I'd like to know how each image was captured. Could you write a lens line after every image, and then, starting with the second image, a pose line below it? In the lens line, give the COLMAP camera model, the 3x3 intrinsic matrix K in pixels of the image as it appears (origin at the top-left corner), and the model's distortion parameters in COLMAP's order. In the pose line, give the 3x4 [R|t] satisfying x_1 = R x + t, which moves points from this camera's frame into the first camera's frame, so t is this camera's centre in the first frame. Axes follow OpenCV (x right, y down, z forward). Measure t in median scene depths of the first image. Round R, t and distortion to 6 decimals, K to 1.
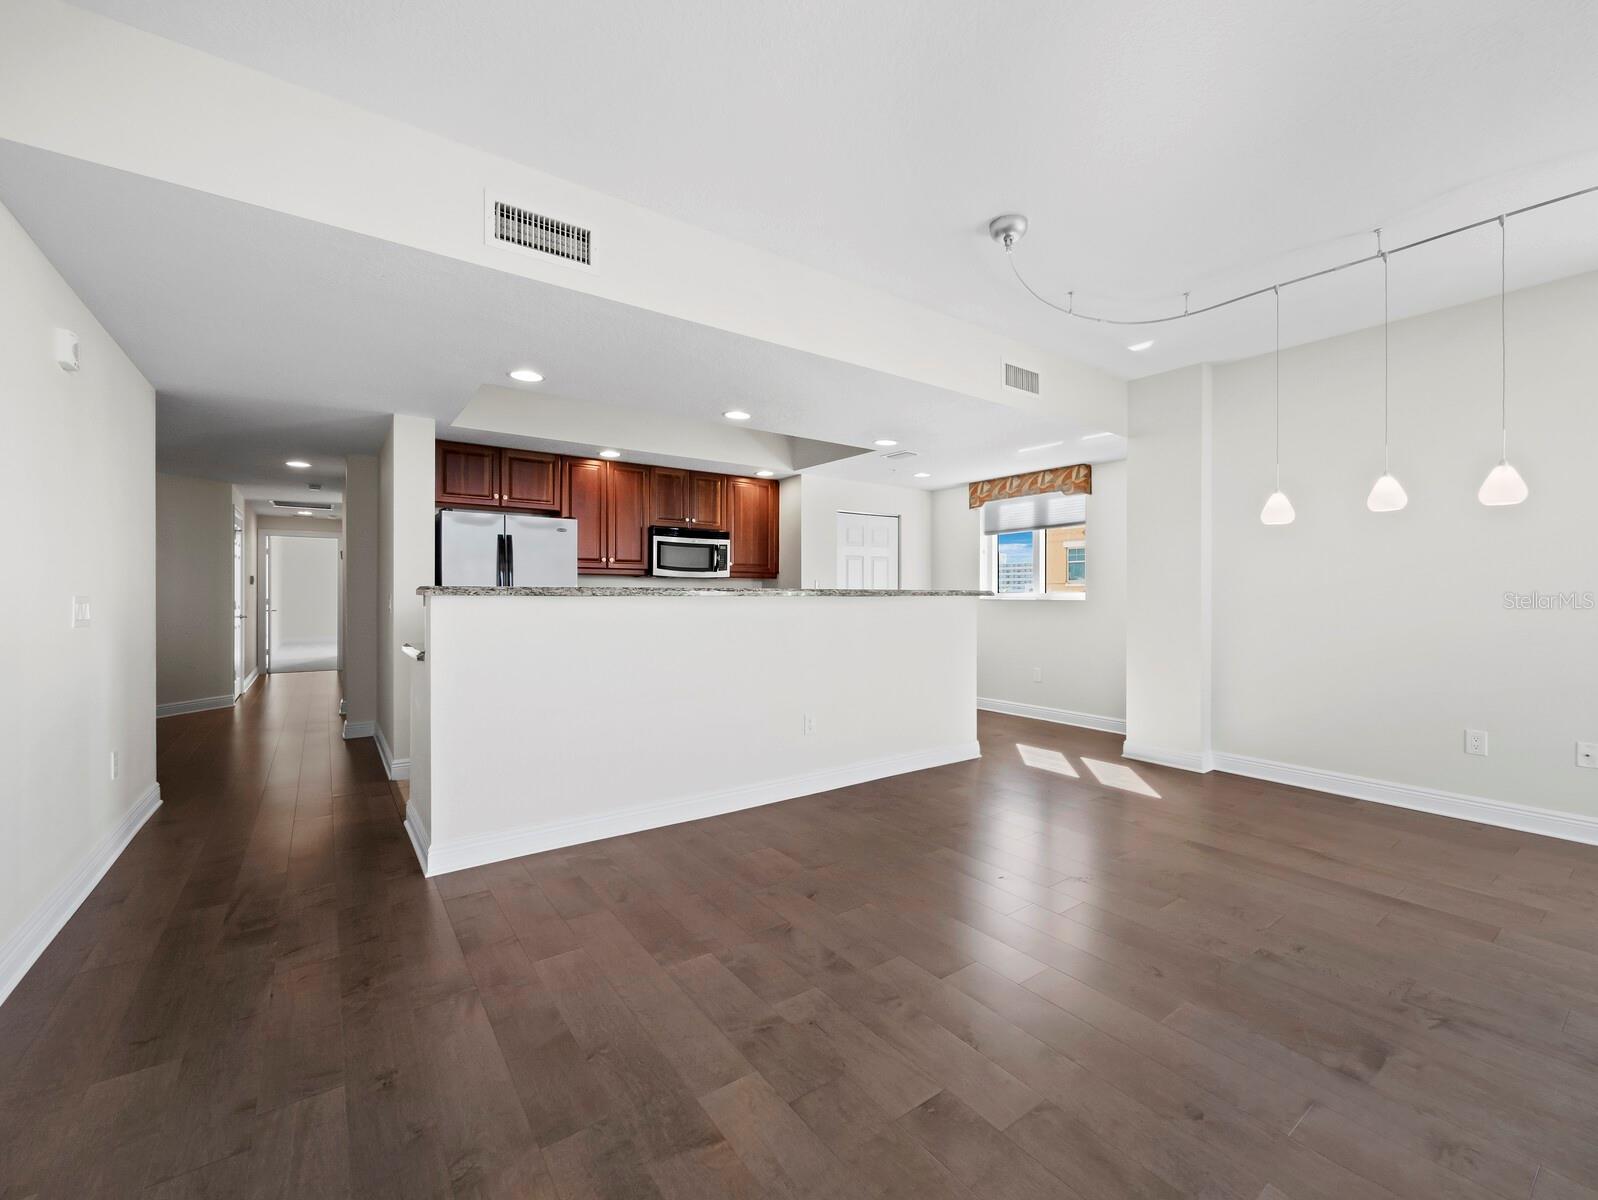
lens RADIAL K [[675.4, 0, 804.9], [0, 675.4, 597.9], [0, 0, 1]] dist [0.000029, 0.000046]
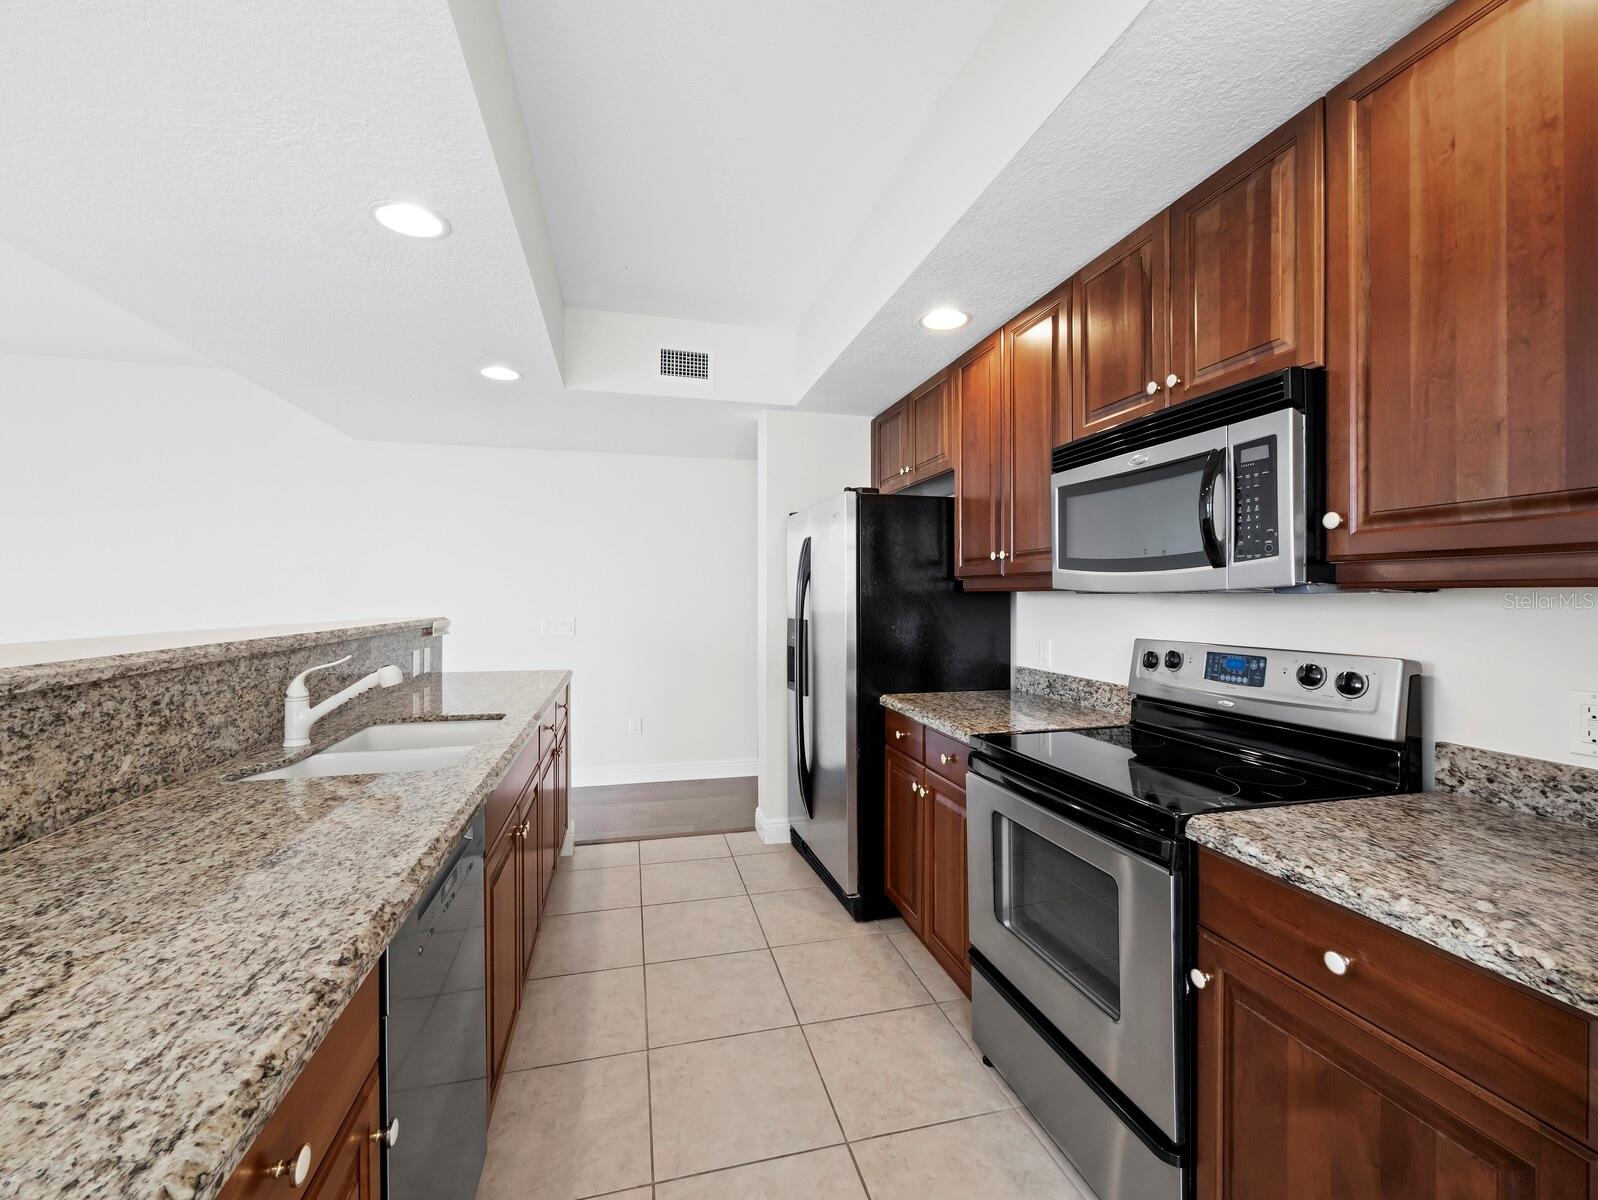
lens RADIAL K [[675.4, 0, 804.9], [0, 675.4, 597.9], [0, 0, 1]] dist [0.000029, 0.000046]
pose [[-0.362437, 0.004495, -0.931997, 0.139401], [0.000837, 0.999990, 0.004497, -0.028539], [0.932008, 0.000849, -0.362437, 0.952658]]
